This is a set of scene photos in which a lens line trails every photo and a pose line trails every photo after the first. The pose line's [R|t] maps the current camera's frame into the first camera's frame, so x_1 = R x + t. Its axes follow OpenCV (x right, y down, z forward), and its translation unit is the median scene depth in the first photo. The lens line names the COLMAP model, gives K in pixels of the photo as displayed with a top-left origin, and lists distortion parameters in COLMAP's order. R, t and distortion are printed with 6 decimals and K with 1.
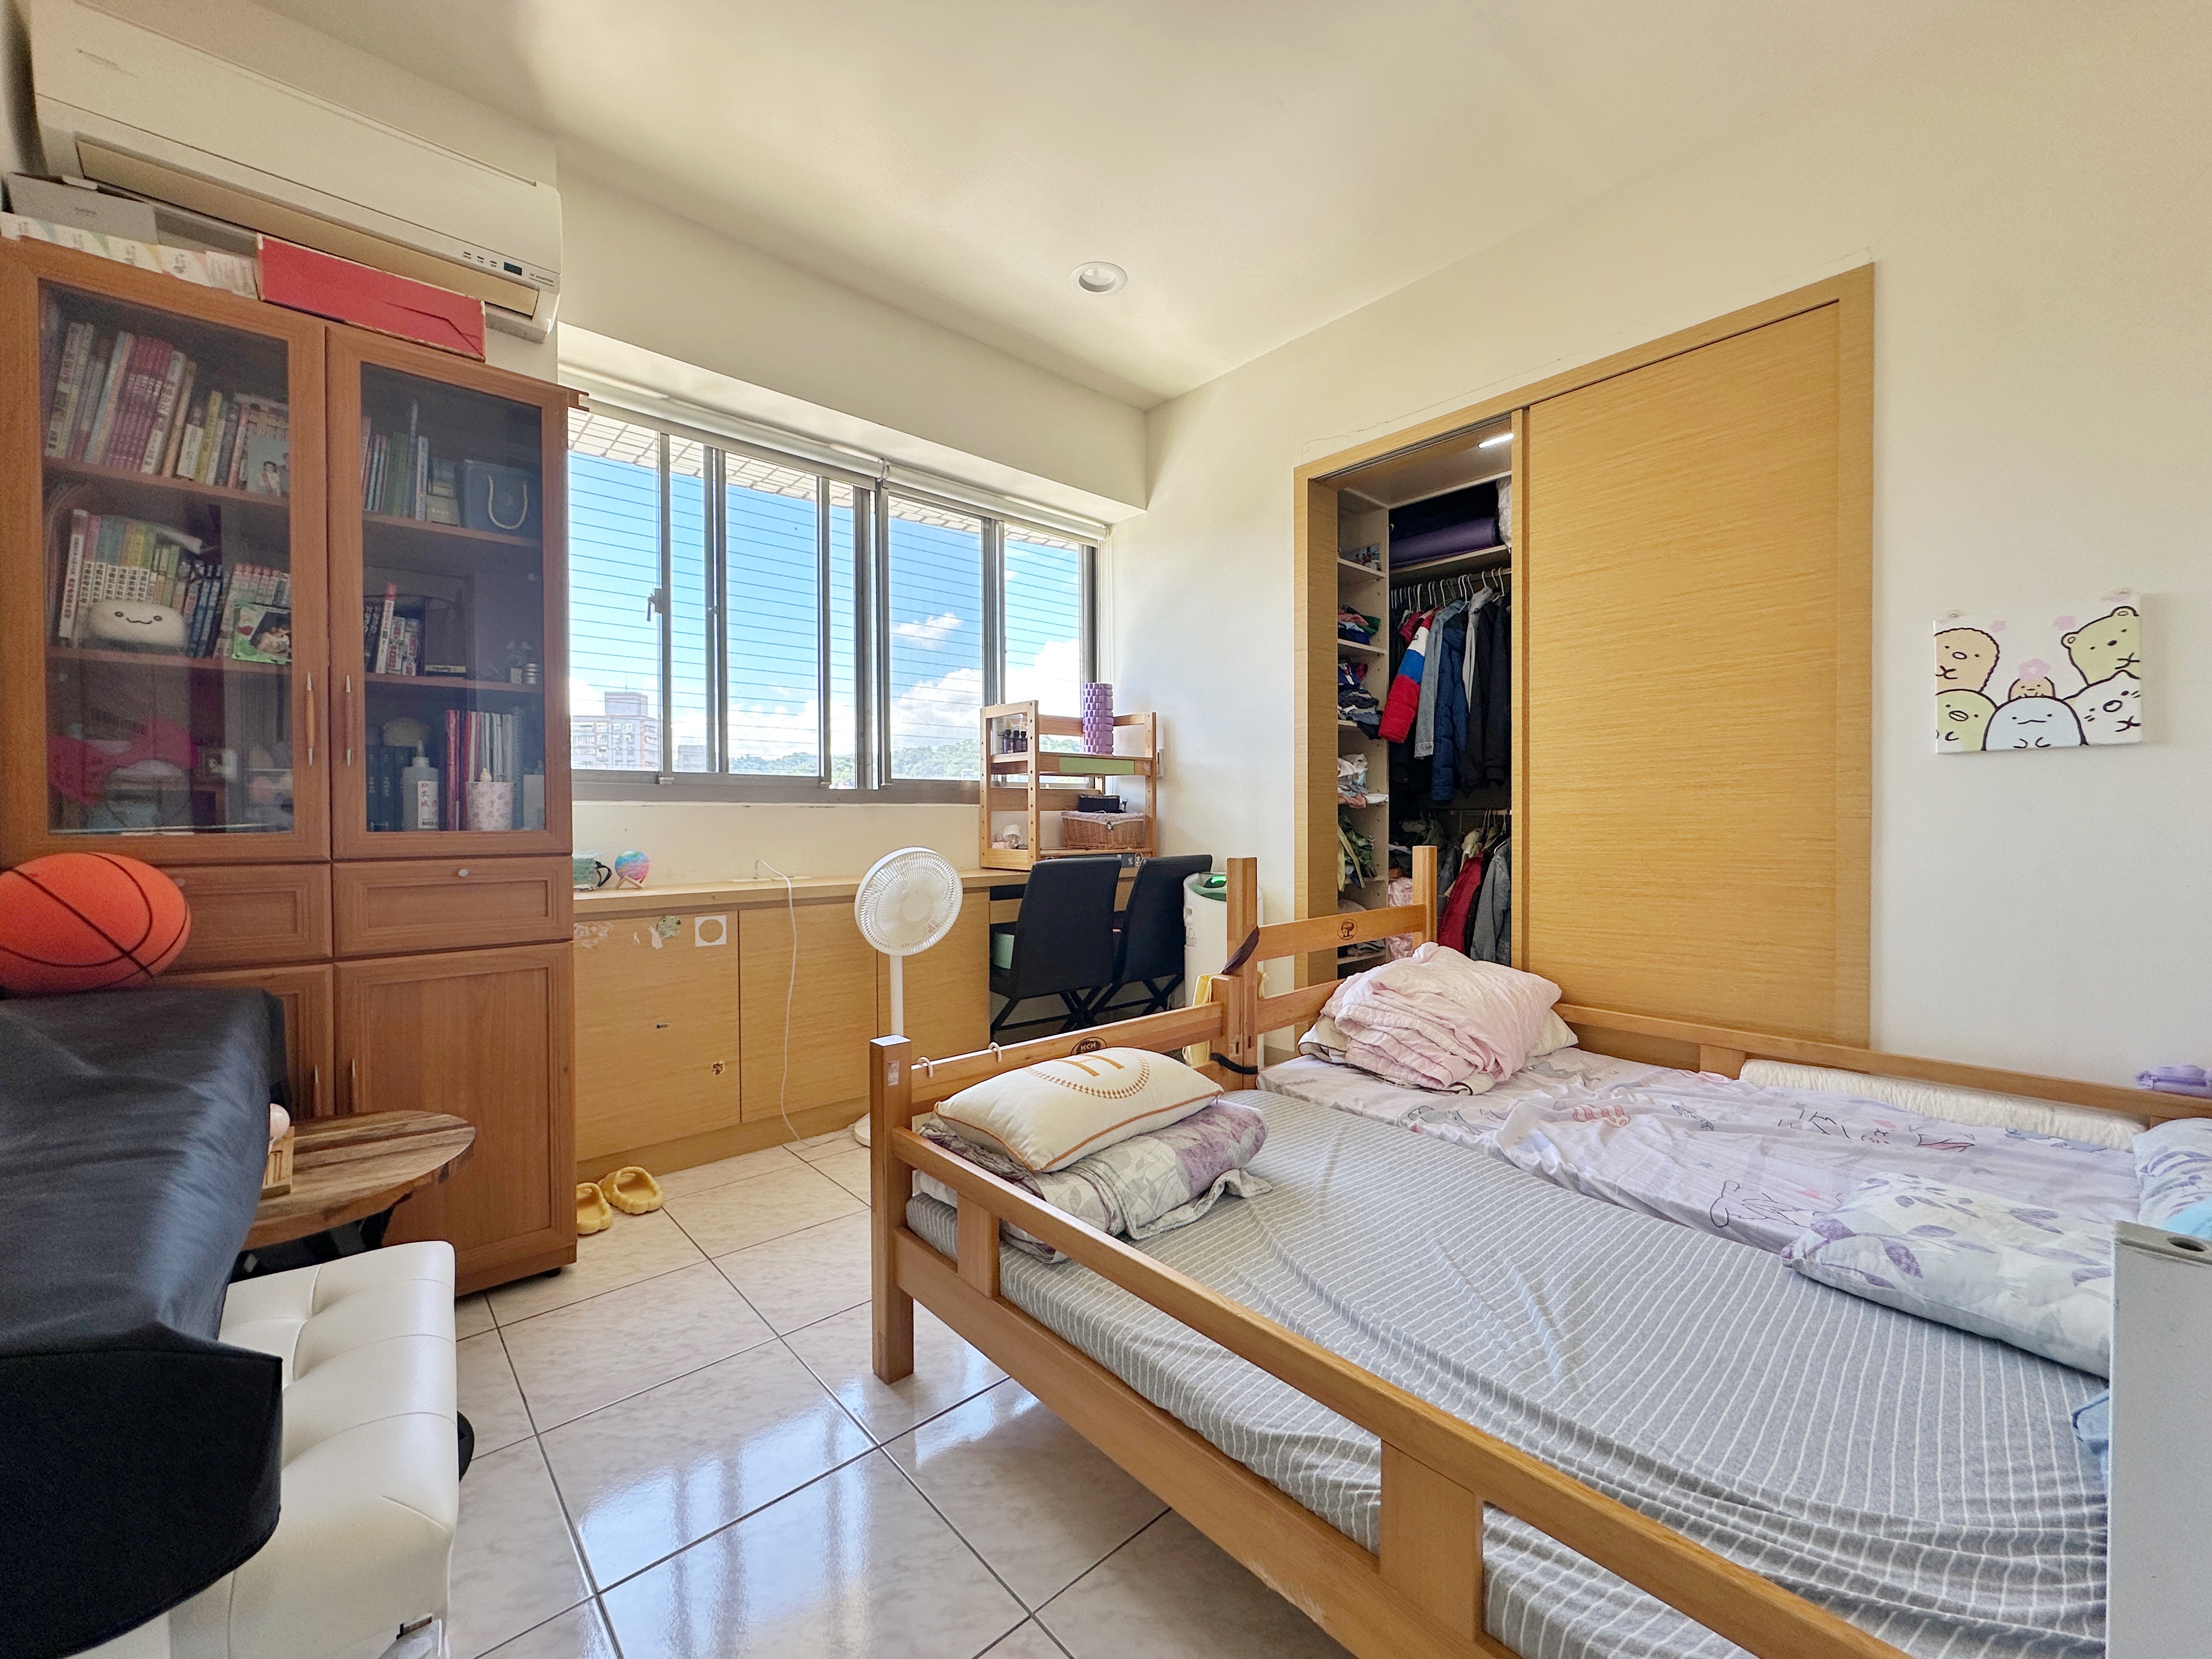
lens RADIAL K [[884.9, 0, 1106.0], [0, 884.9, 829.5], [0, 0, 1]] dist [-0.003273, -0.000102]
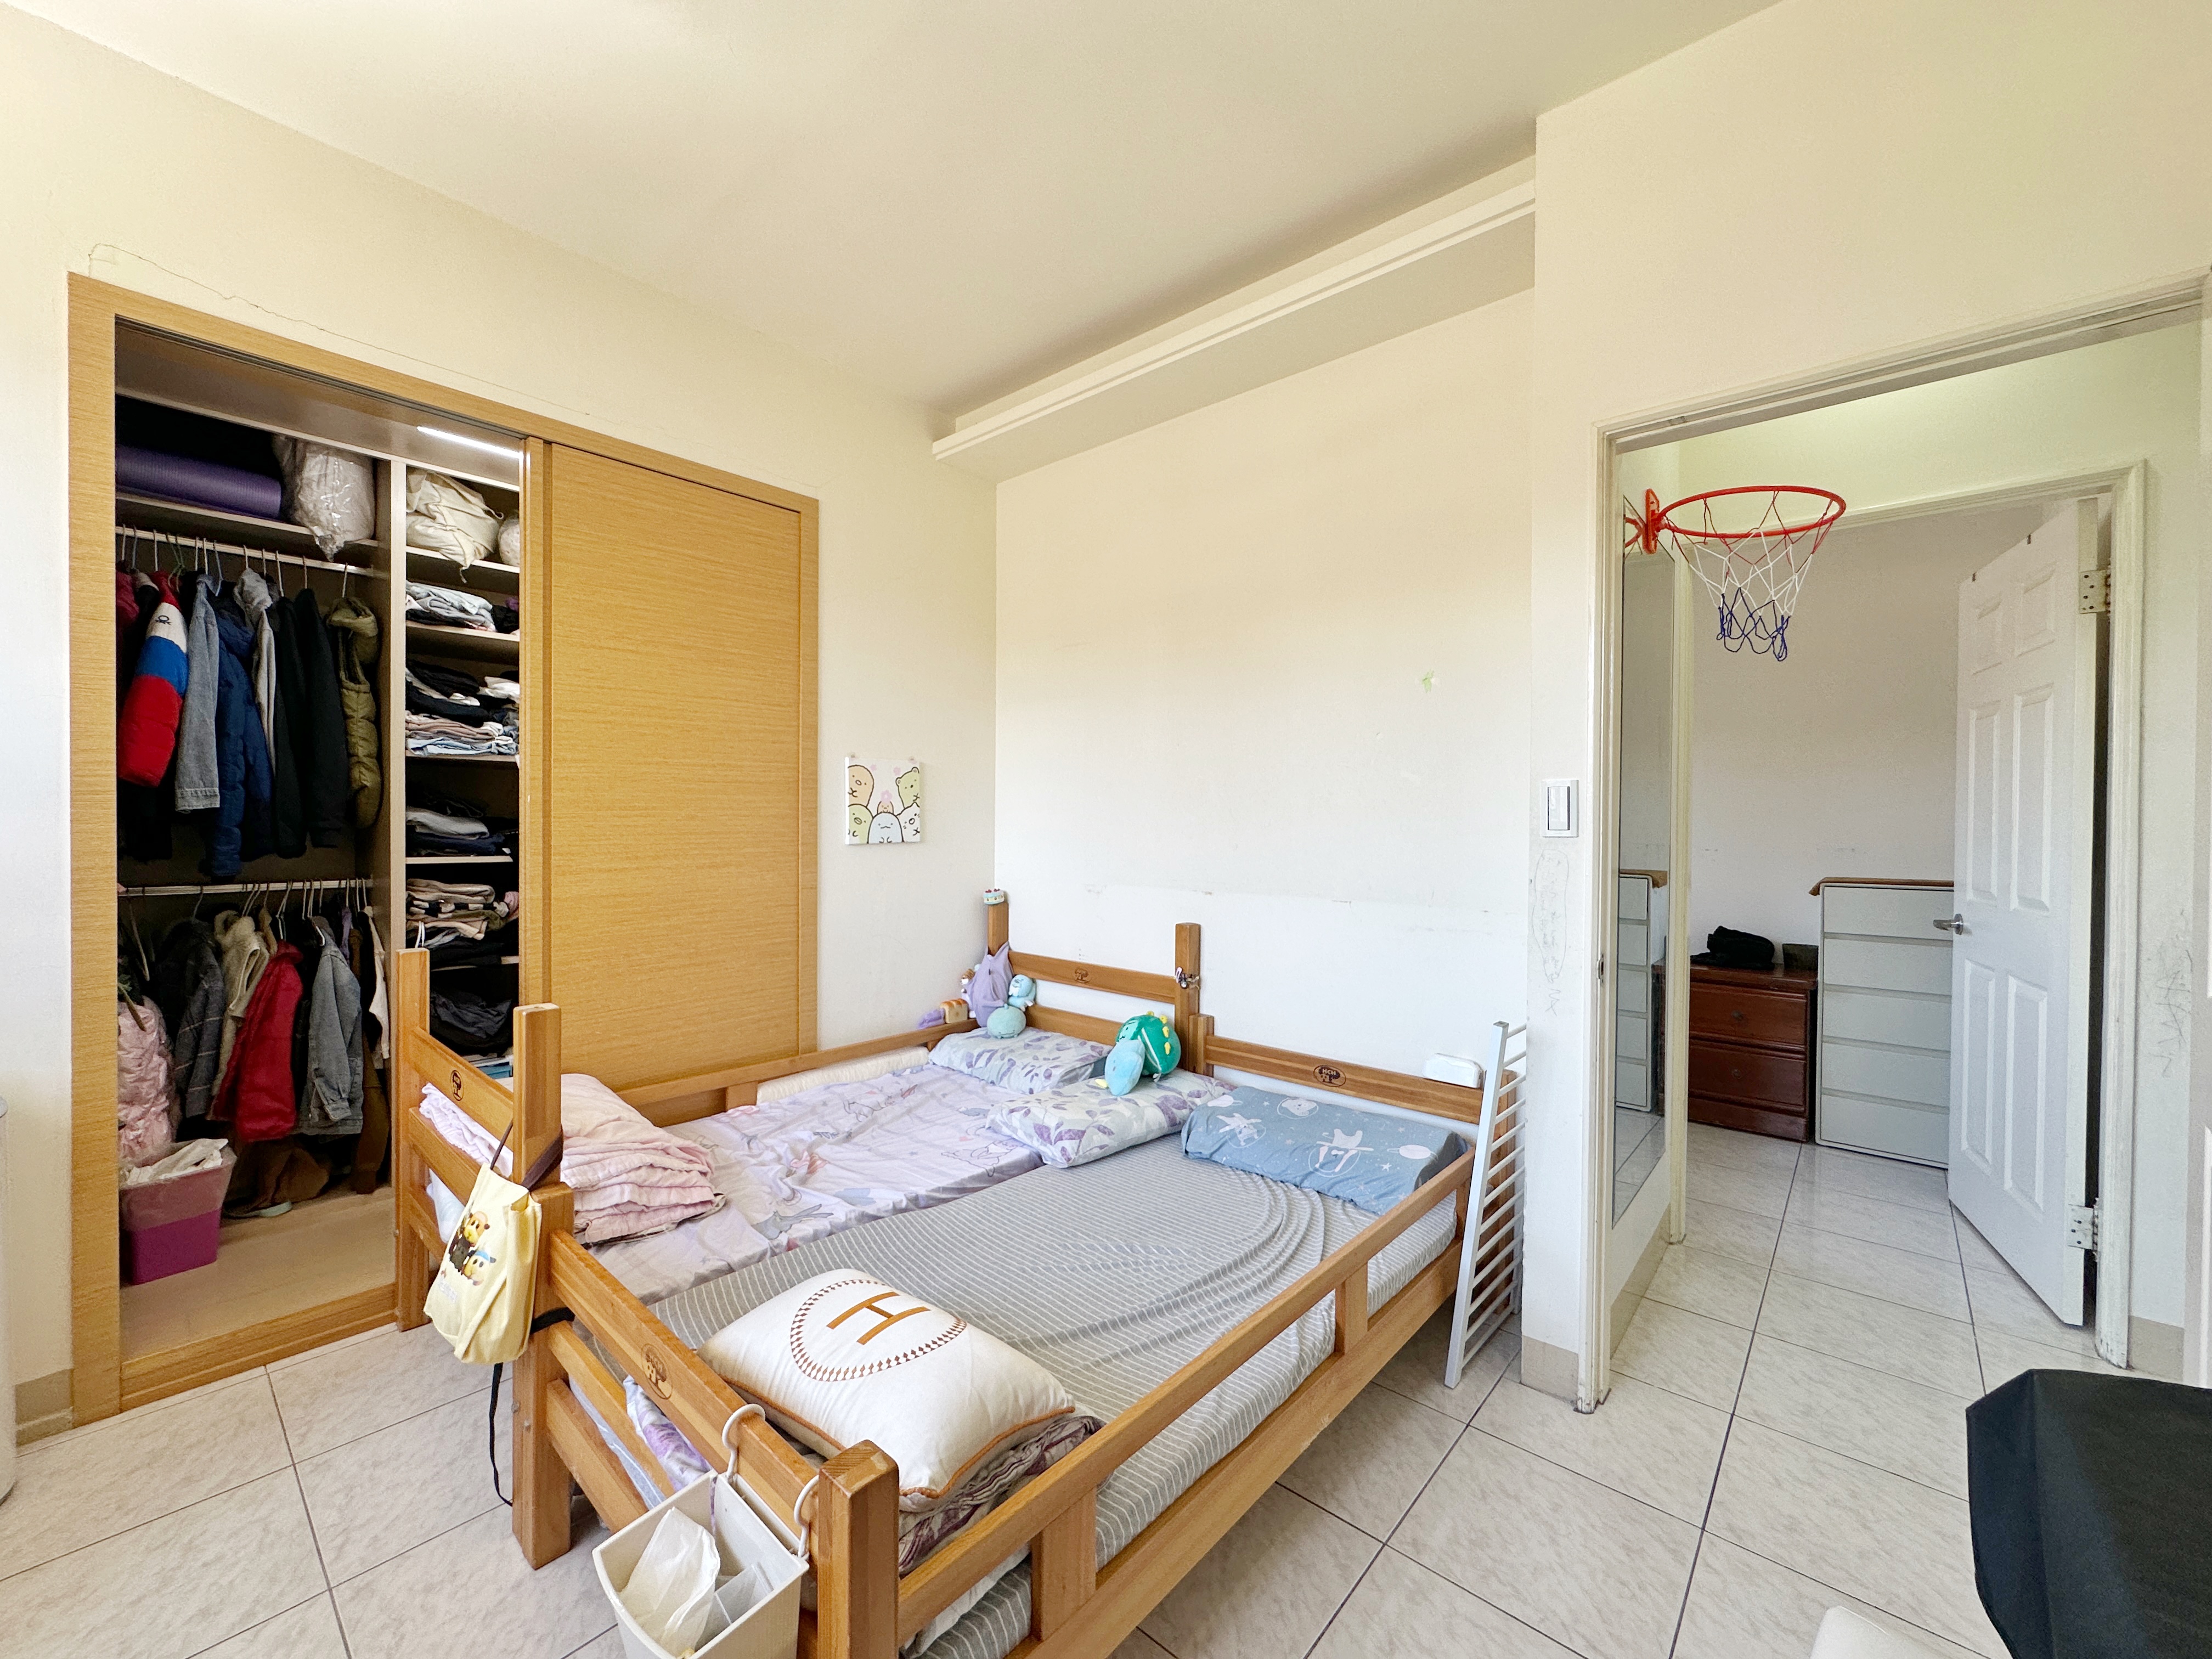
lens RADIAL K [[884.9, 0, 1106.0], [0, 884.9, 829.5], [0, 0, 1]] dist [-0.003273, -0.000102]
pose [[-0.113474, -0.006522, 0.993520, -0.640427], [0.007133, 0.999947, 0.007379, -0.121253], [-0.993515, 0.007924, -0.113421, 0.736563]]
